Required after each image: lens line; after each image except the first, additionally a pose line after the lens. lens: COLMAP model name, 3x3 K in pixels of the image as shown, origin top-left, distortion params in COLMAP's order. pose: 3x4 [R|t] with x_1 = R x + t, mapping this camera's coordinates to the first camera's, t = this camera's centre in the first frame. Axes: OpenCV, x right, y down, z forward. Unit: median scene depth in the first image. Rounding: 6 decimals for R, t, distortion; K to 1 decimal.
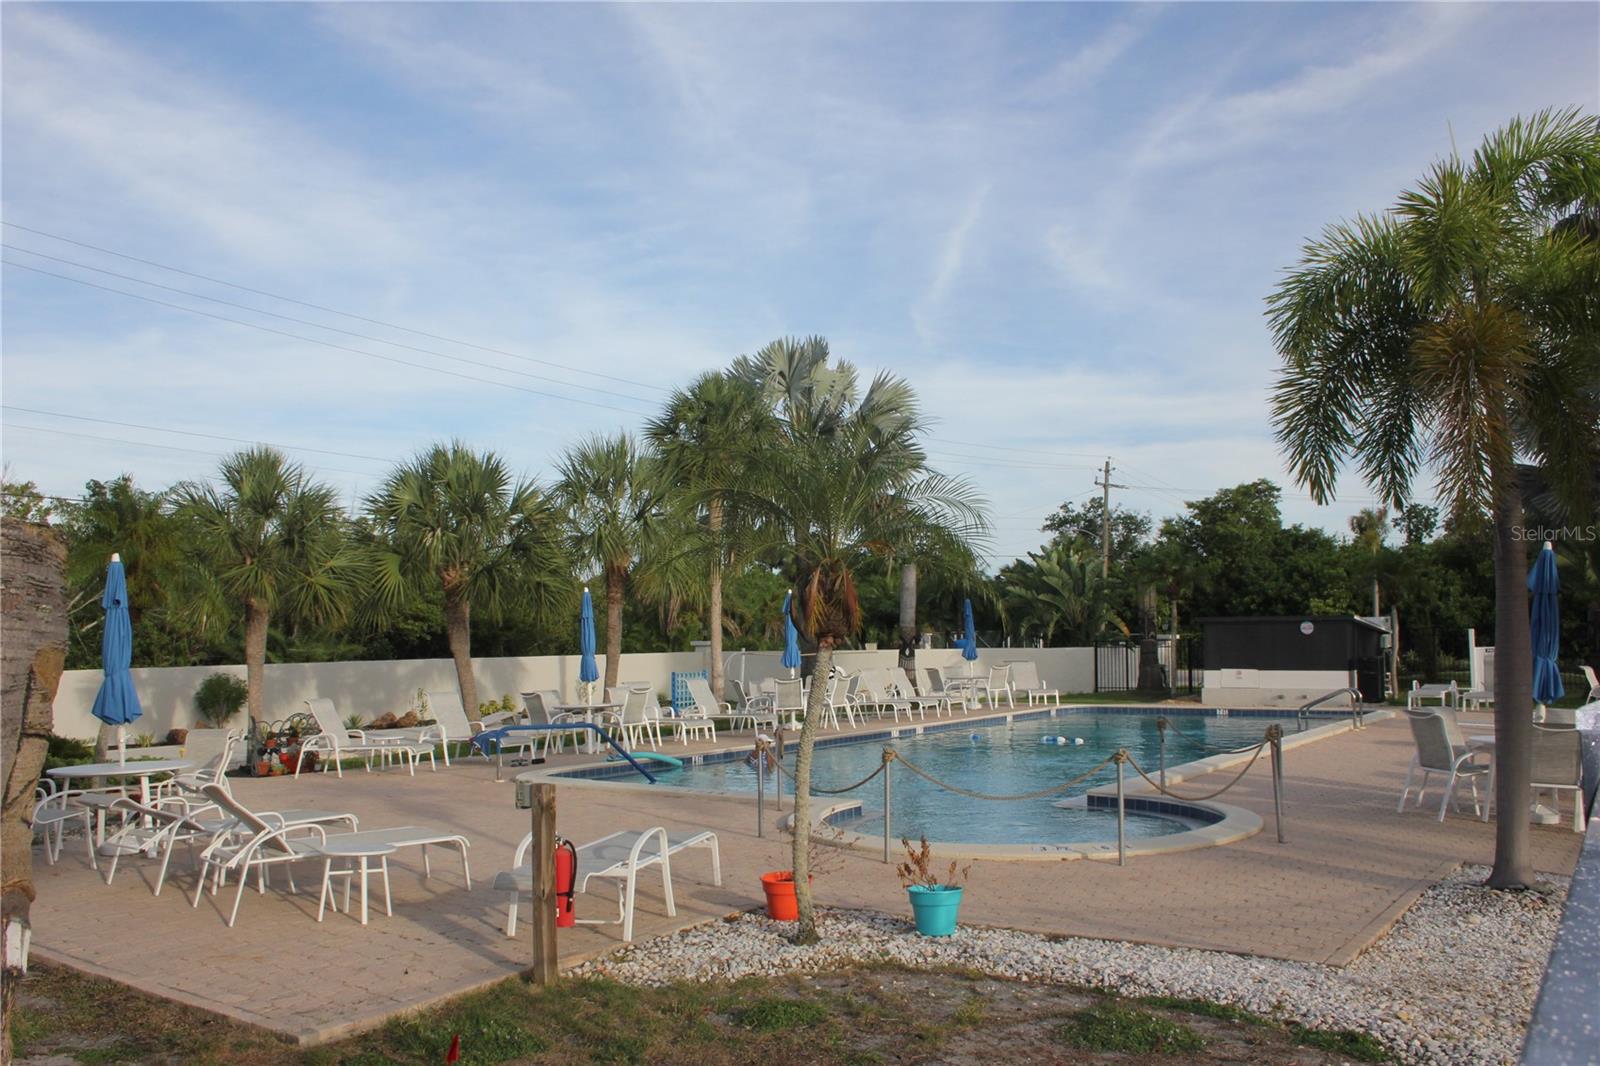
lens RADIAL K [[1326.8, 0, 800.0], [0, 1326.8, 533.0], [0, 0, 1]] dist [-0.077840, 0.006175]
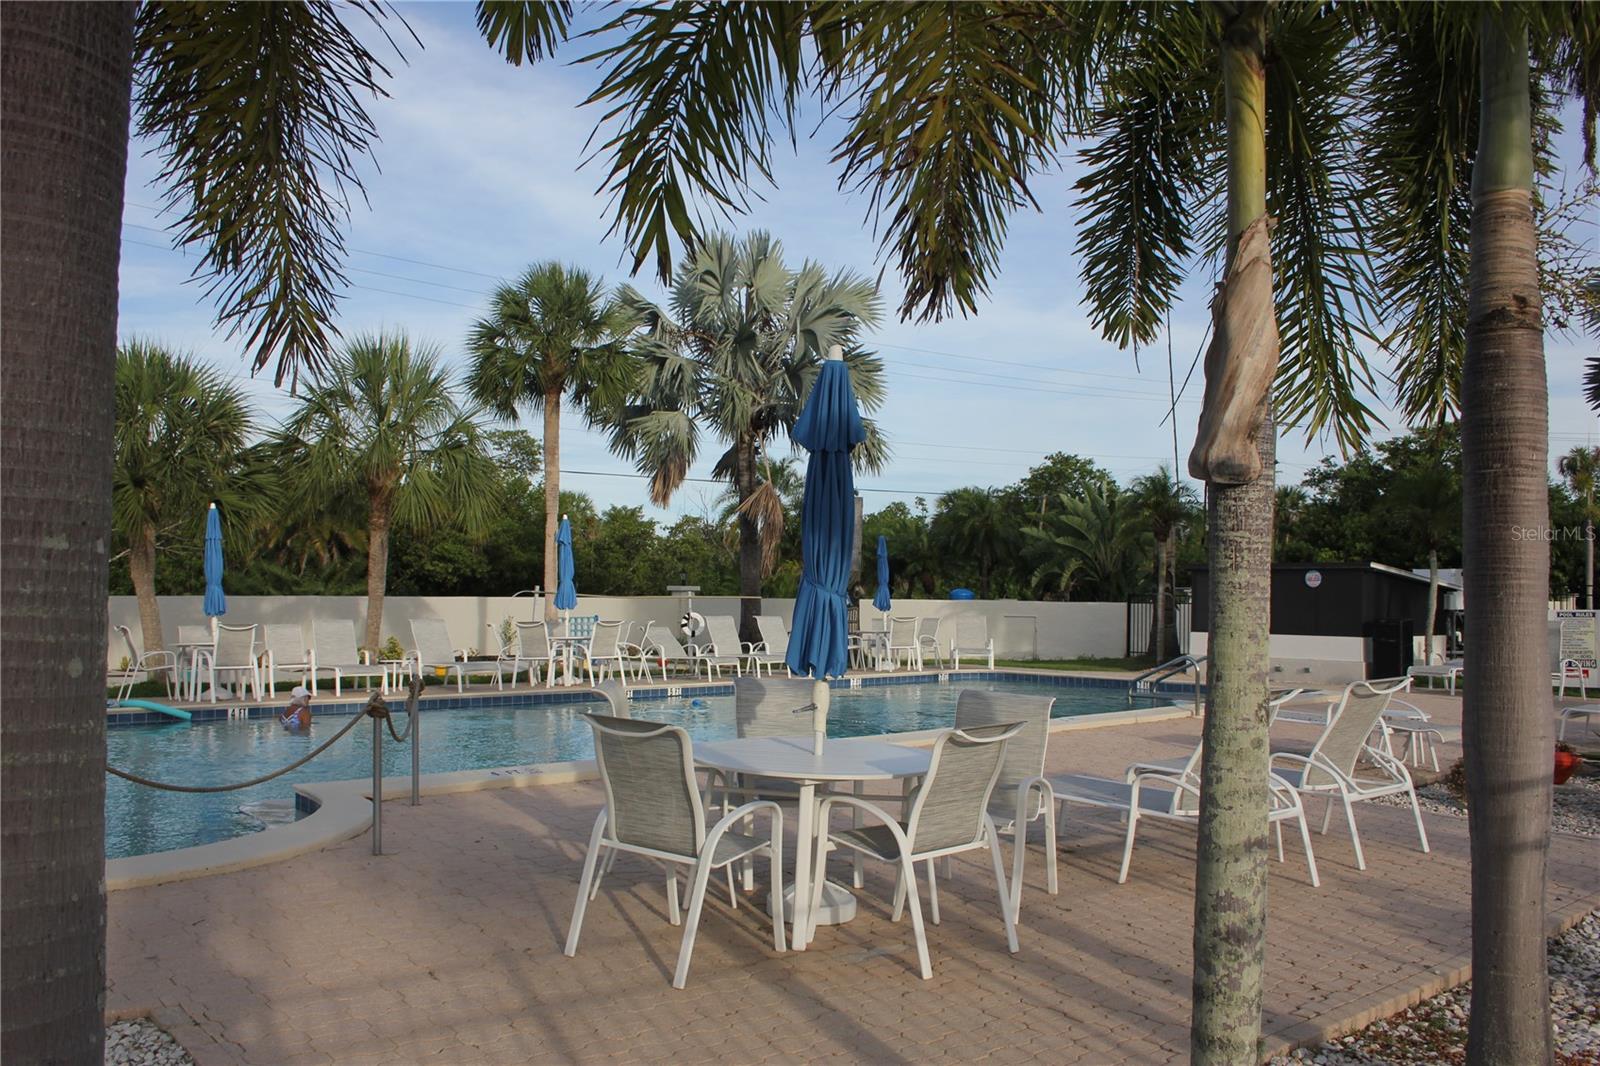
lens RADIAL K [[1326.8, 0, 800.0], [0, 1326.8, 533.0], [0, 0, 1]] dist [-0.077840, 0.006175]
pose [[0.974834, 0.010878, -0.222665, 0.207269], [-0.004208, 0.999529, 0.030404, 0.018810], [0.222890, -0.028702, 0.974421, 0.153762]]
